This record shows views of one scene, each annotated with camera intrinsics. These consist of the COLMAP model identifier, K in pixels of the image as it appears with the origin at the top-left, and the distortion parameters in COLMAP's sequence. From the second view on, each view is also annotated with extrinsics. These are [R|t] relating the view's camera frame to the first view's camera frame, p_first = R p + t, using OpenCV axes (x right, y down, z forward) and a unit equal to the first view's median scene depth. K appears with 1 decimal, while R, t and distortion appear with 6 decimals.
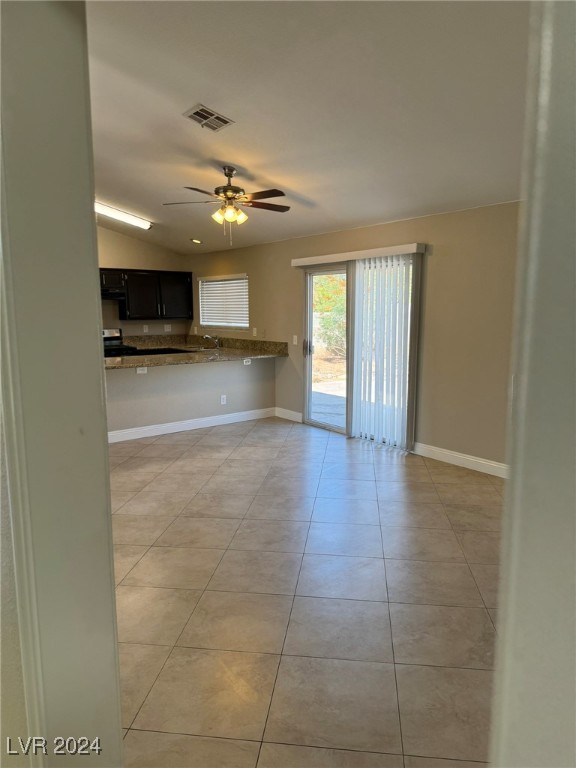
lens RADIAL K [[534.3, 0, 288.3], [0, 534.3, 385.1], [0, 0, 1]] dist [0.046269, -0.054243]
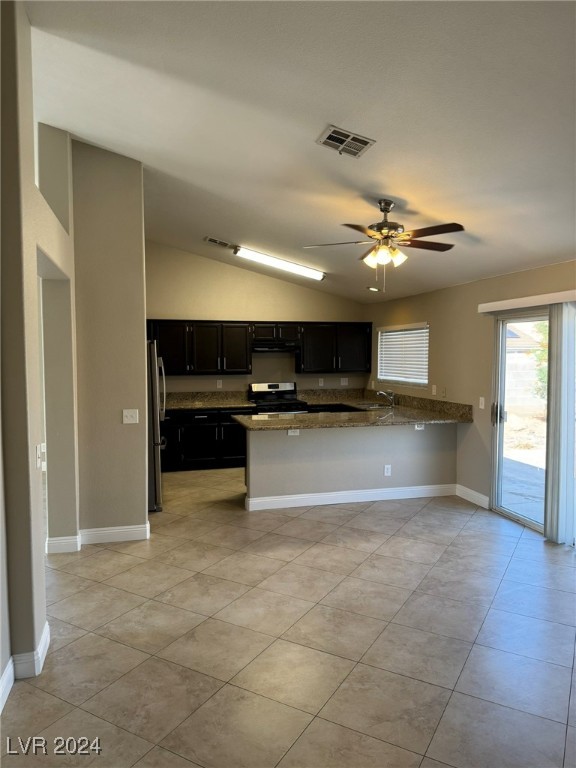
lens RADIAL K [[534.3, 0, 267.9], [0, 534.3, 389.1], [0, 0, 1]] dist [0.046269, -0.054243]
pose [[0.912762, 0.023062, -0.407840, 0.052402], [-0.054776, 0.996298, -0.066253, -0.037184], [0.404803, 0.082814, 0.910646, 0.145670]]
